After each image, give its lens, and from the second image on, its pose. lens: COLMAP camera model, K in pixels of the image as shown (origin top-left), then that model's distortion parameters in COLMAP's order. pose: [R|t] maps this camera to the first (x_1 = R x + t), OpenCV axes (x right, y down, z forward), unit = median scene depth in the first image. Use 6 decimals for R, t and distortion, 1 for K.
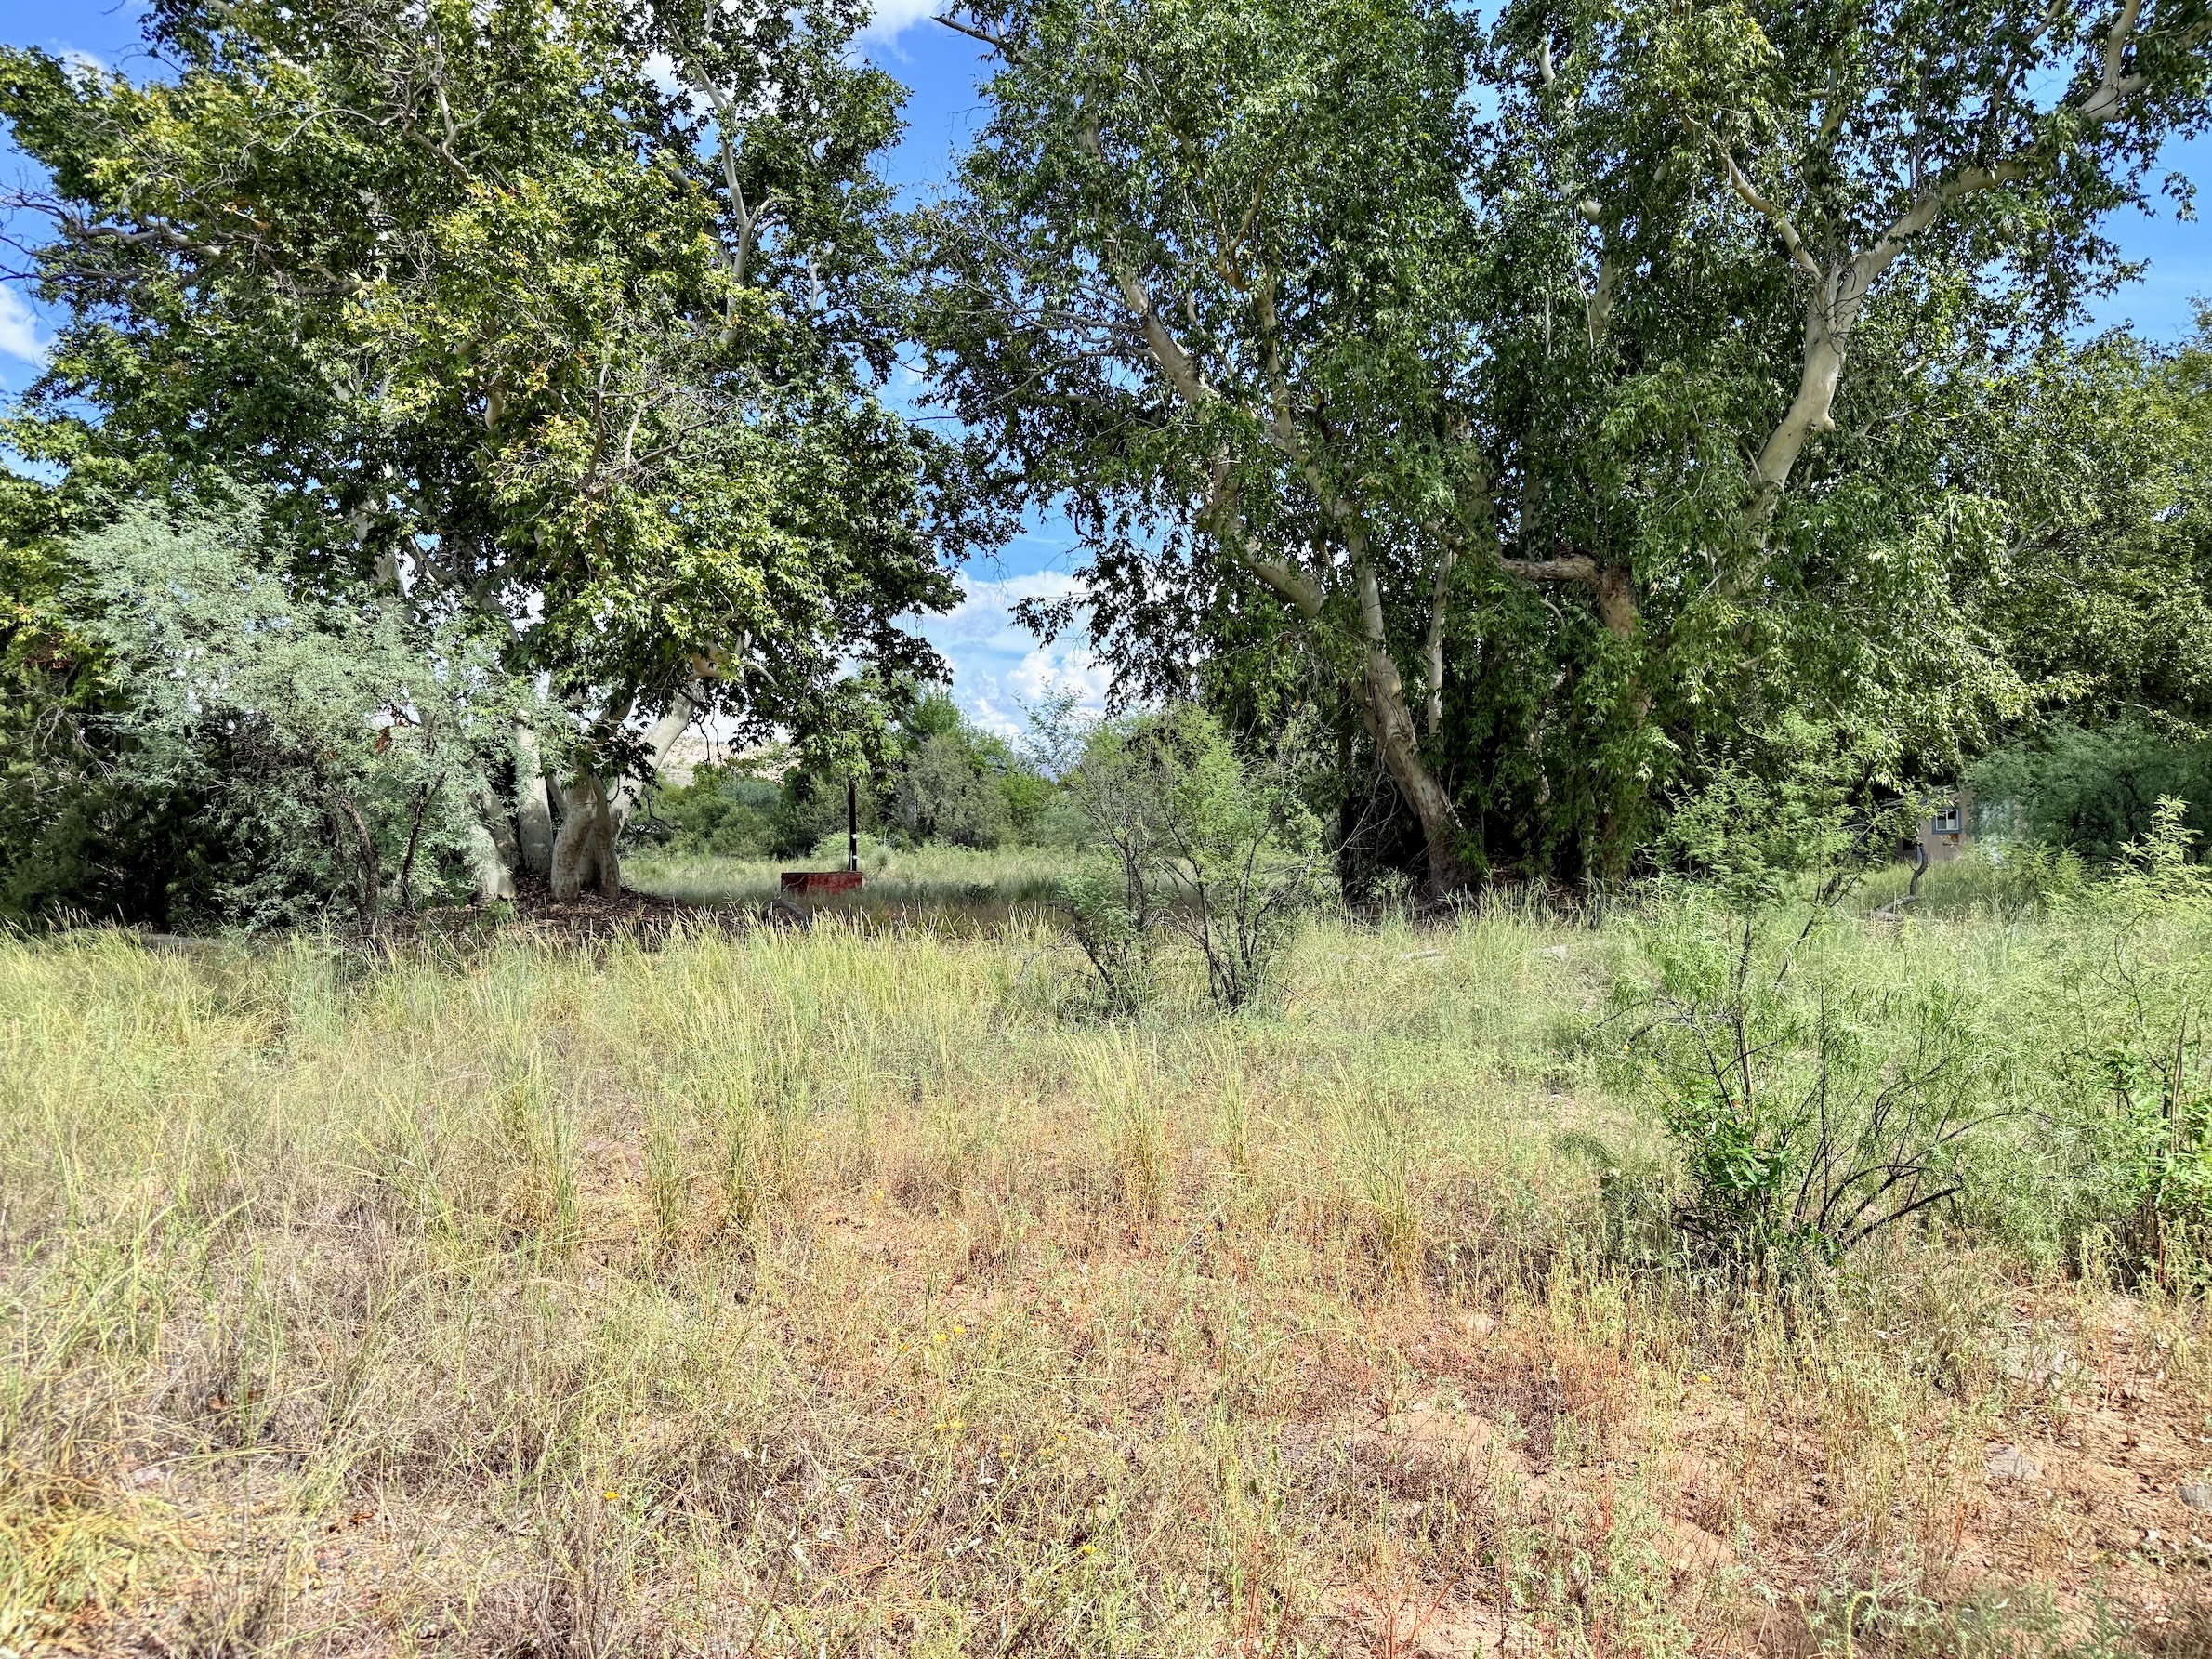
lens RADIAL K [[1517.3, 0, 1100.3], [0, 1517.3, 843.8], [0, 0, 1]] dist [0.001977, -0.009673]
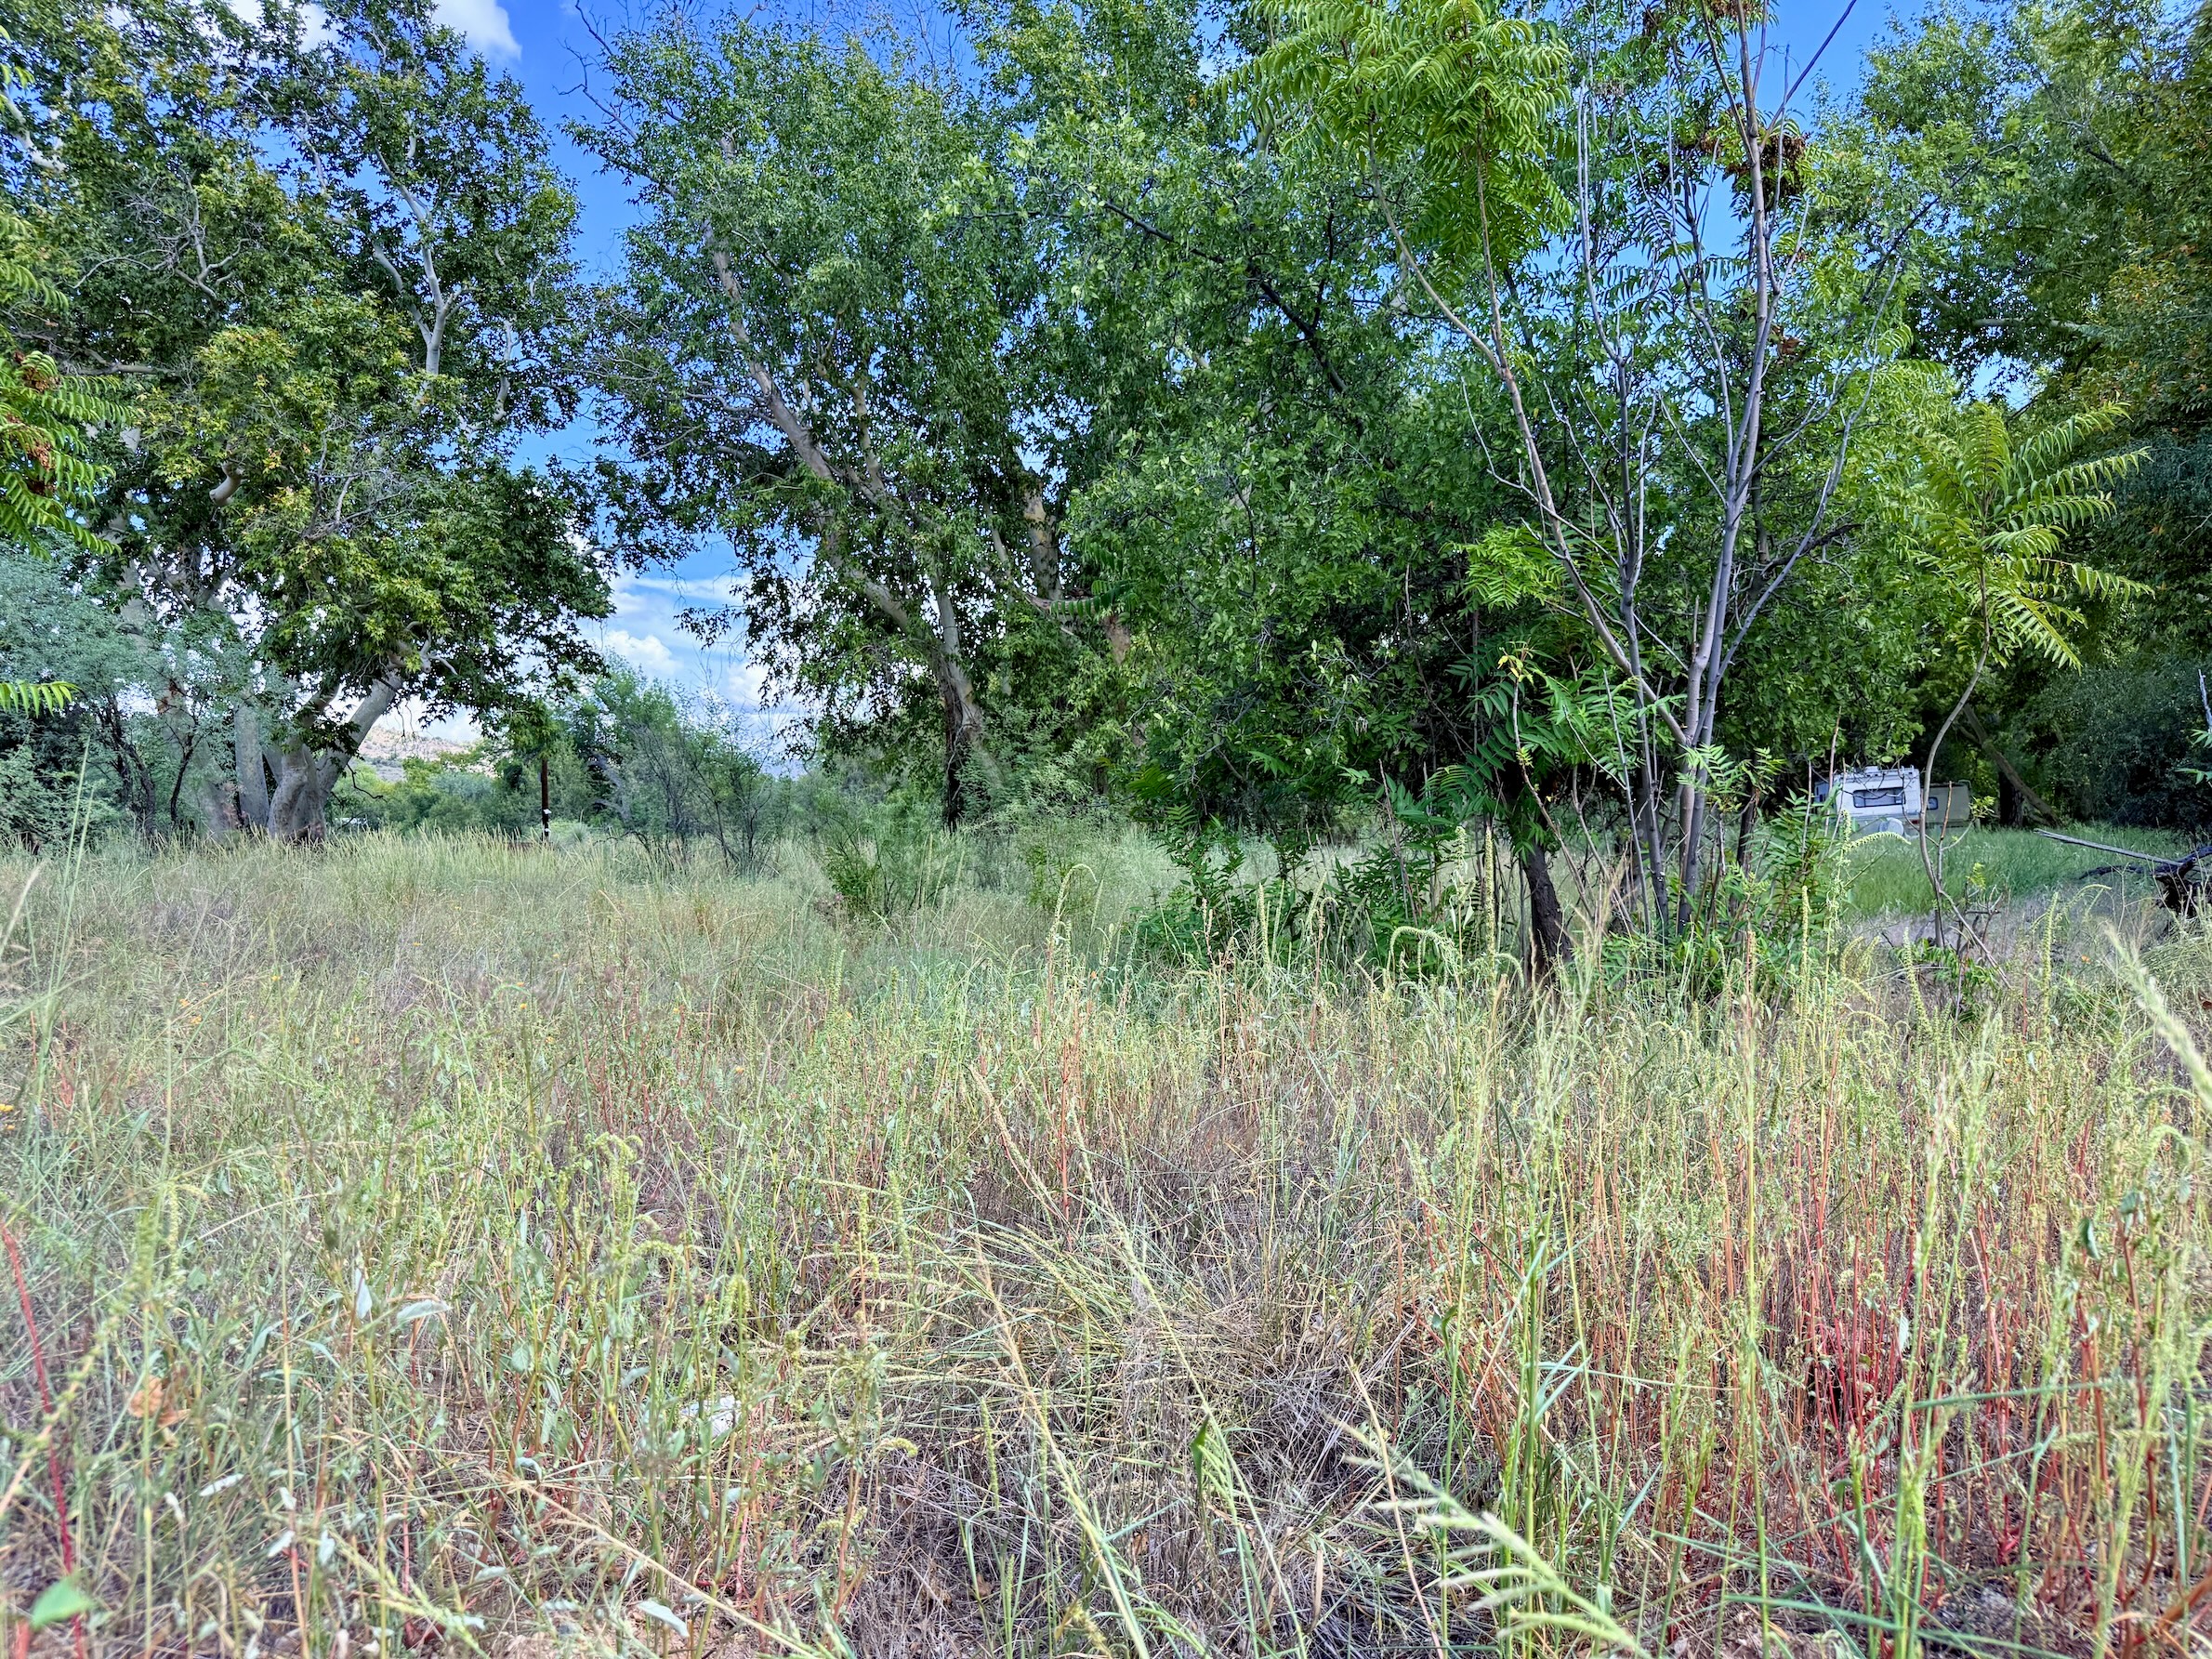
lens RADIAL K [[1517.3, 0, 1100.3], [0, 1517.3, 843.8], [0, 0, 1]] dist [0.001977, -0.009673]
pose [[0.986123, 0.012475, 0.165545, 0.039598], [-0.012158, 0.999922, -0.002930, 0.012993], [-0.165569, 0.000876, 0.986198, -0.127416]]
